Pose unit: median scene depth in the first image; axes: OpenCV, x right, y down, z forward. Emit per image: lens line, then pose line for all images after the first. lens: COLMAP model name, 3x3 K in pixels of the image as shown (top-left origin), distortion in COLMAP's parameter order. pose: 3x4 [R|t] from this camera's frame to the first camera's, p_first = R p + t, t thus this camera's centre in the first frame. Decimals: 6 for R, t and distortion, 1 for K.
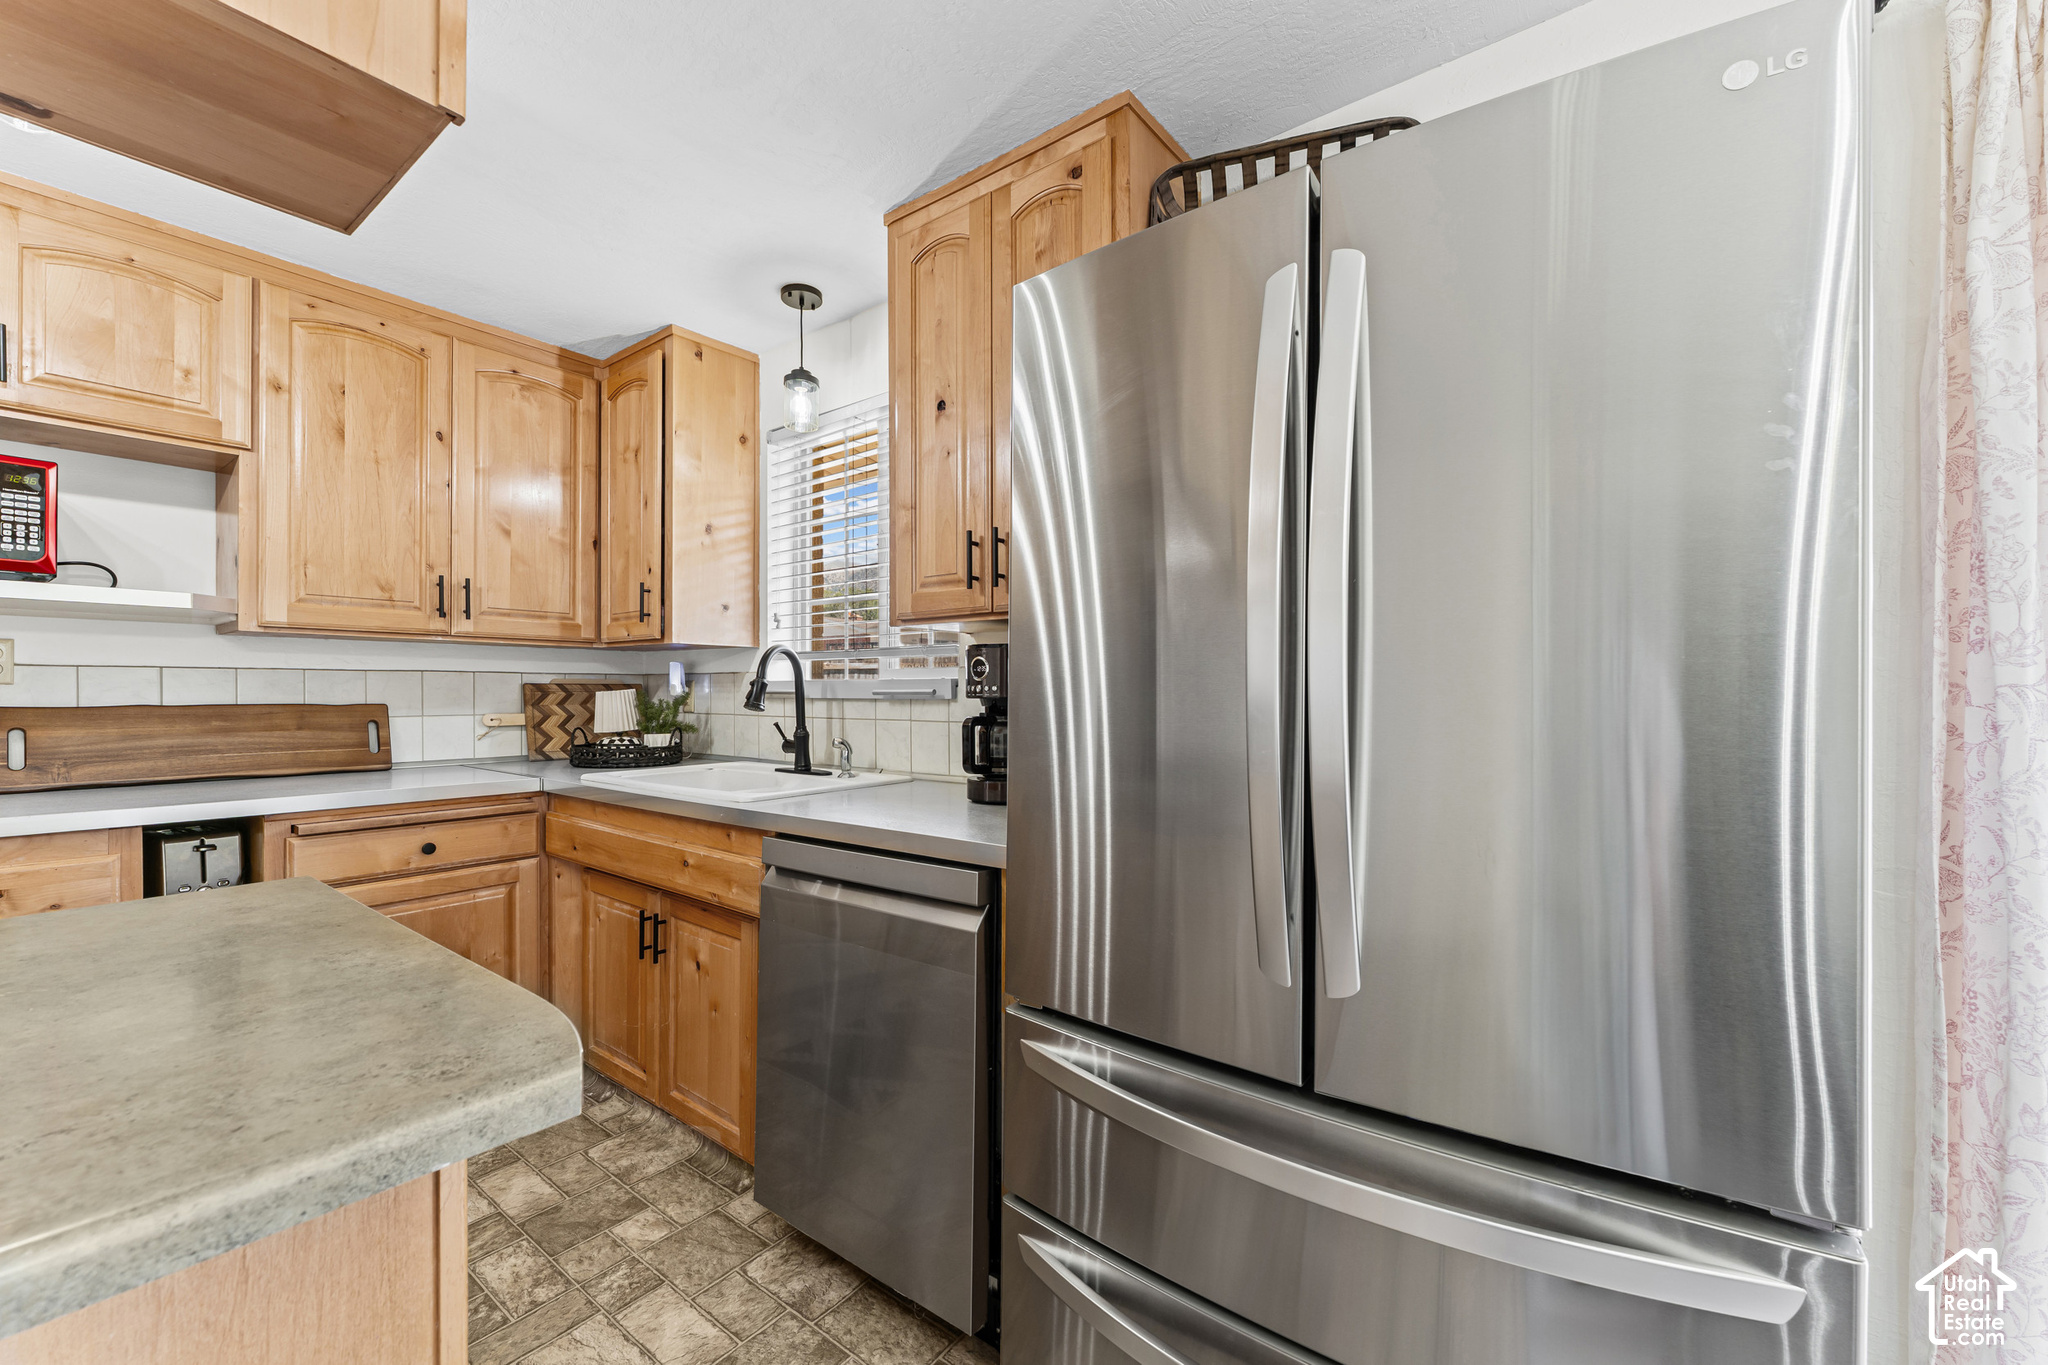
lens RADIAL K [[816.3, 0, 1027.3], [0, 816.3, 695.4], [0, 0, 1]] dist [-0.002850, -0.000012]
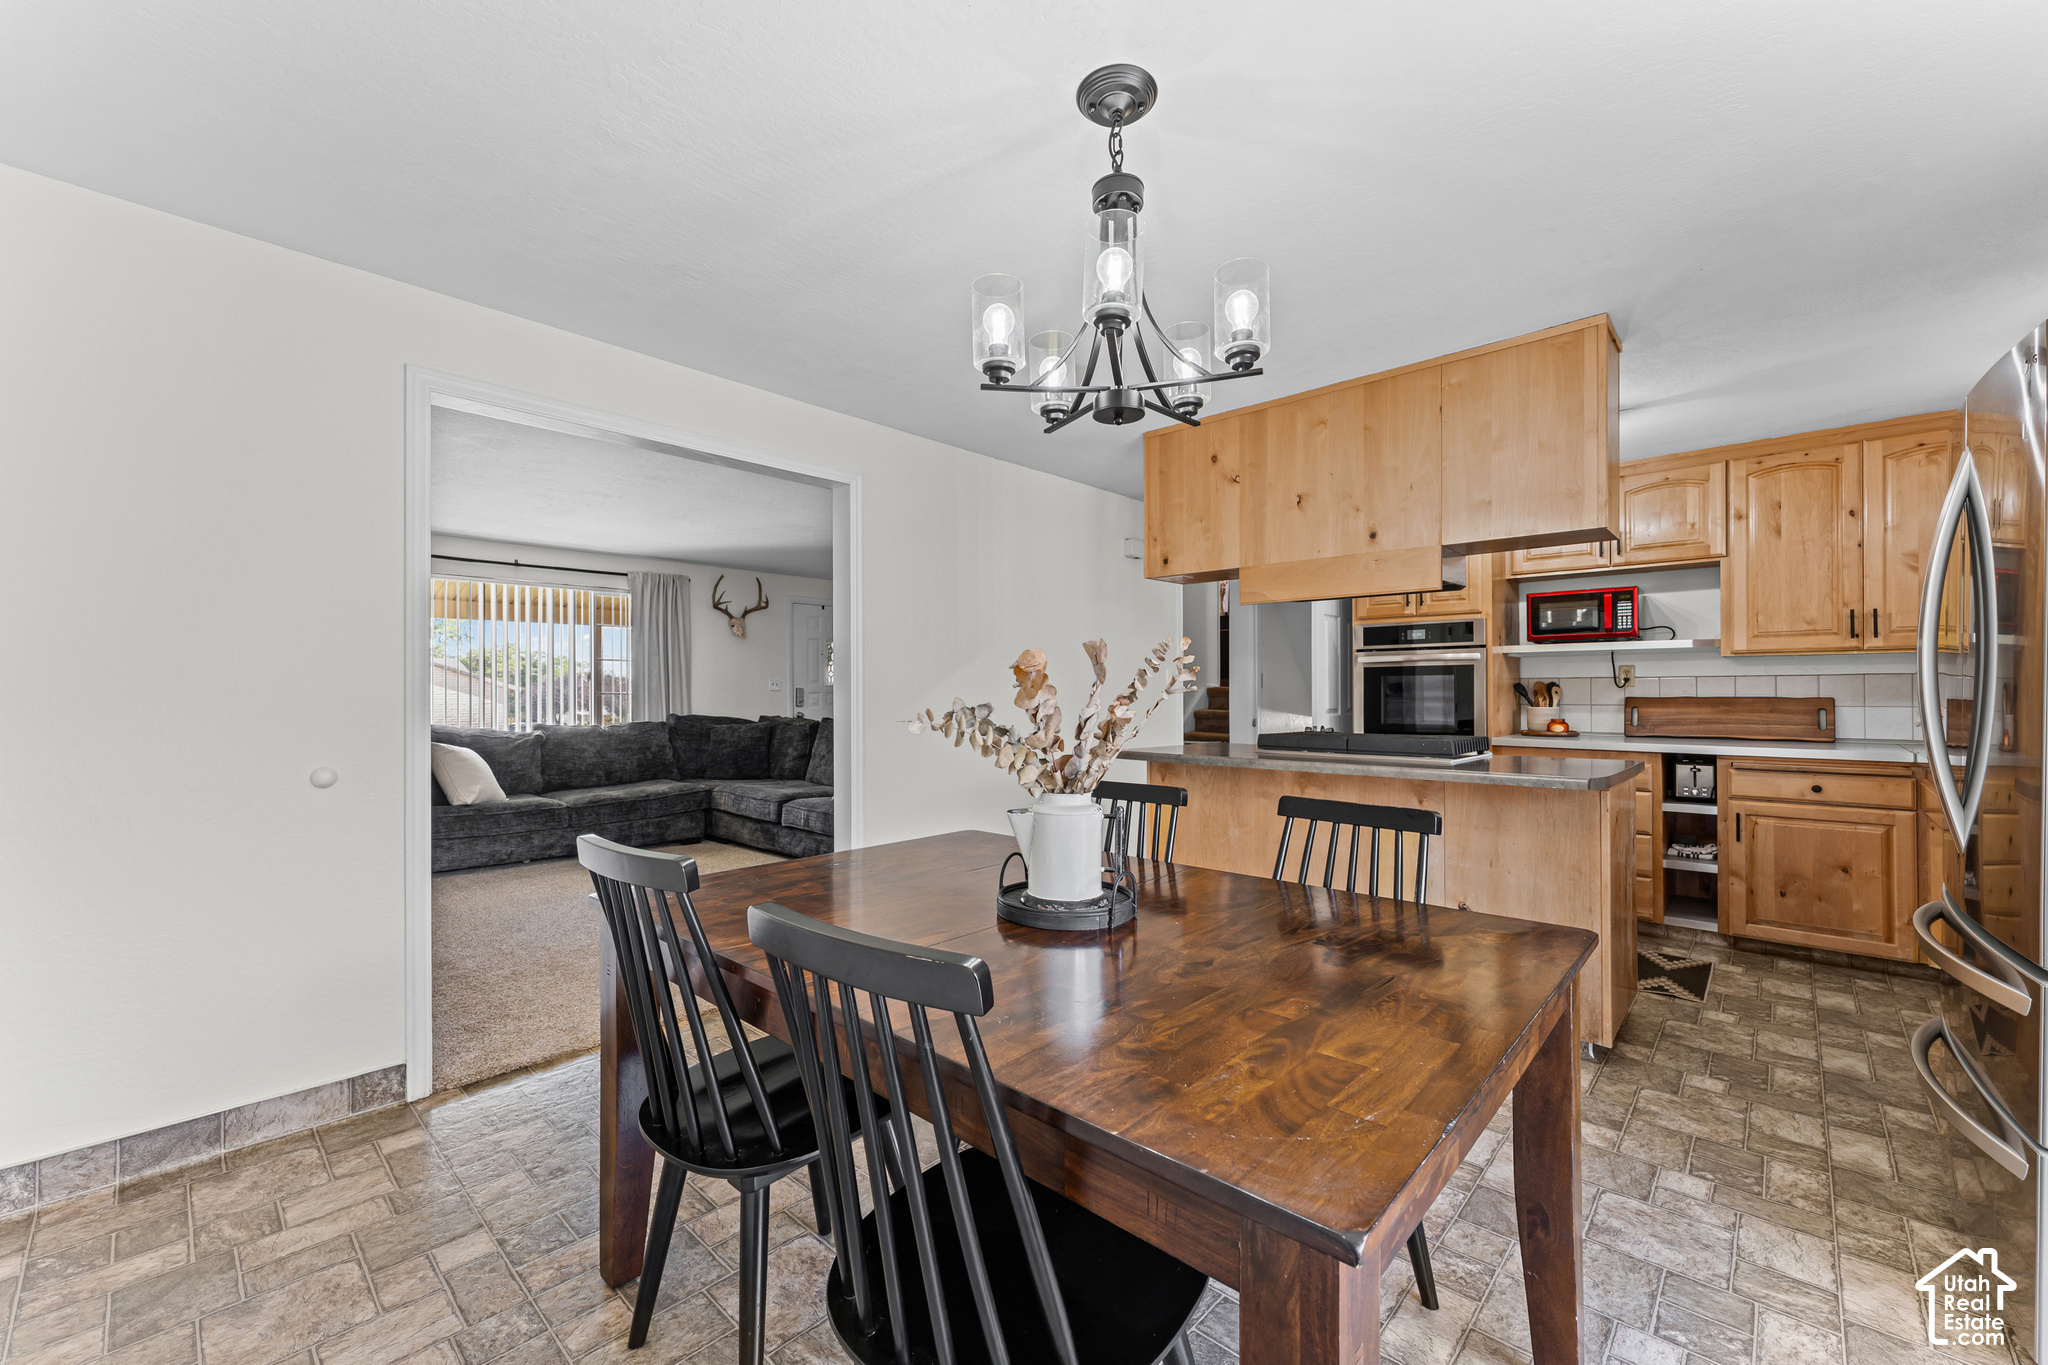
lens RADIAL K [[816.3, 0, 1037.3], [0, 816.3, 677.6], [0, 0, 1]] dist [-0.002850, -0.000012]
pose [[-0.084606, -0.016851, -0.996272, 0.880584], [-0.000457, 0.999858, -0.016873, -0.000025], [0.996414, -0.000973, -0.084601, -0.338902]]
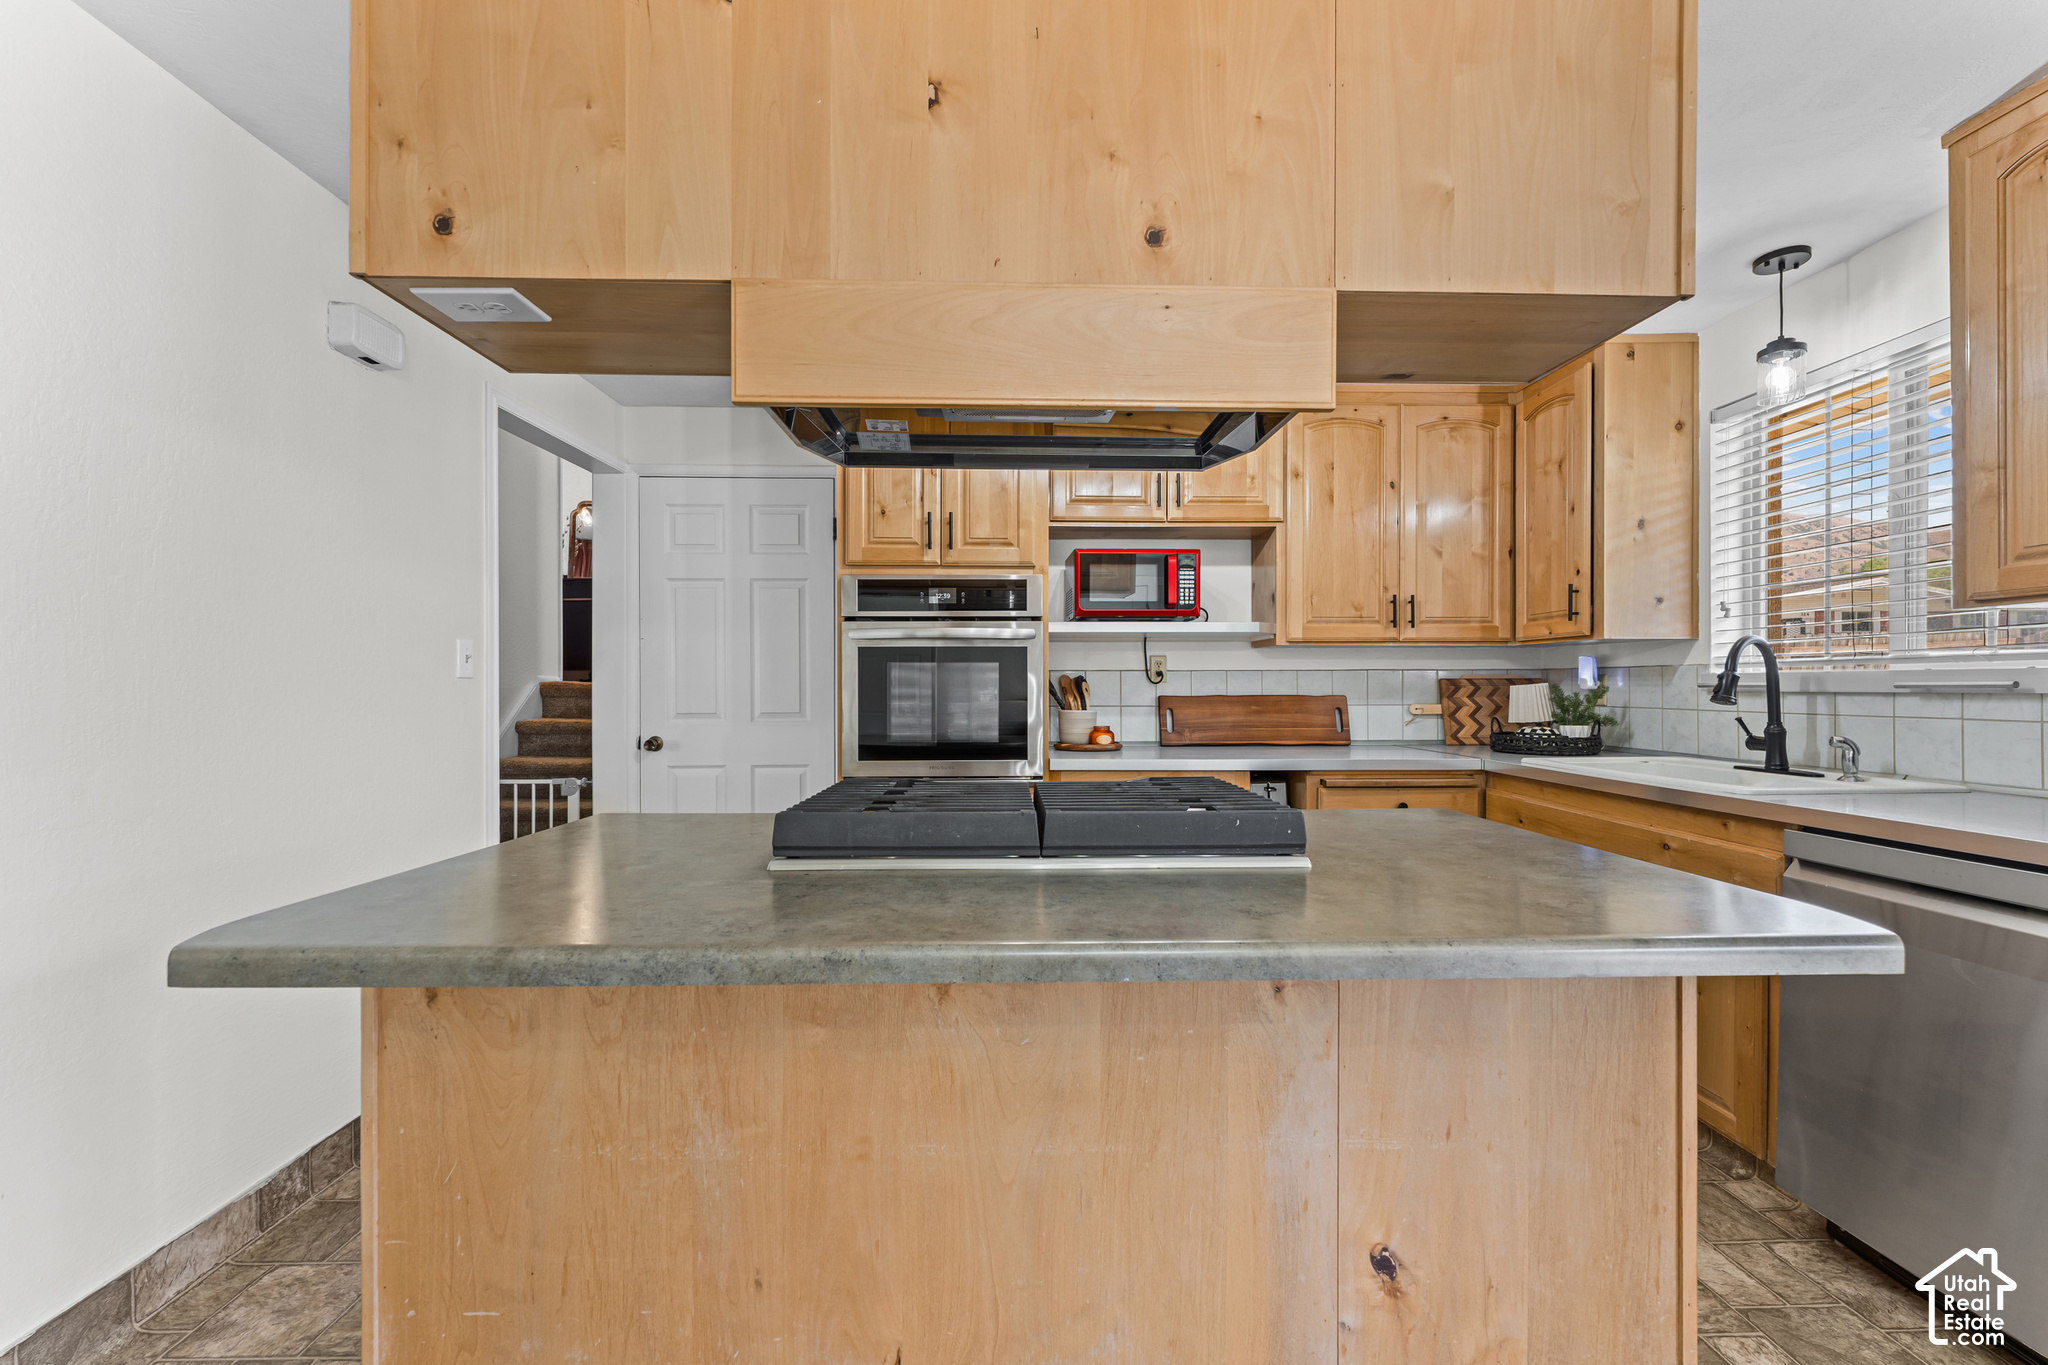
lens RADIAL K [[816.3, 0, 1012.7], [0, 816.3, 689.5], [0, 0, 1]] dist [-0.002850, -0.000012]
pose [[0.617204, 0.000606, -0.786803, -0.087632], [-0.000579, 1.000000, 0.000316, 0.000908], [0.786803, 0.000261, 0.617204, -0.262263]]
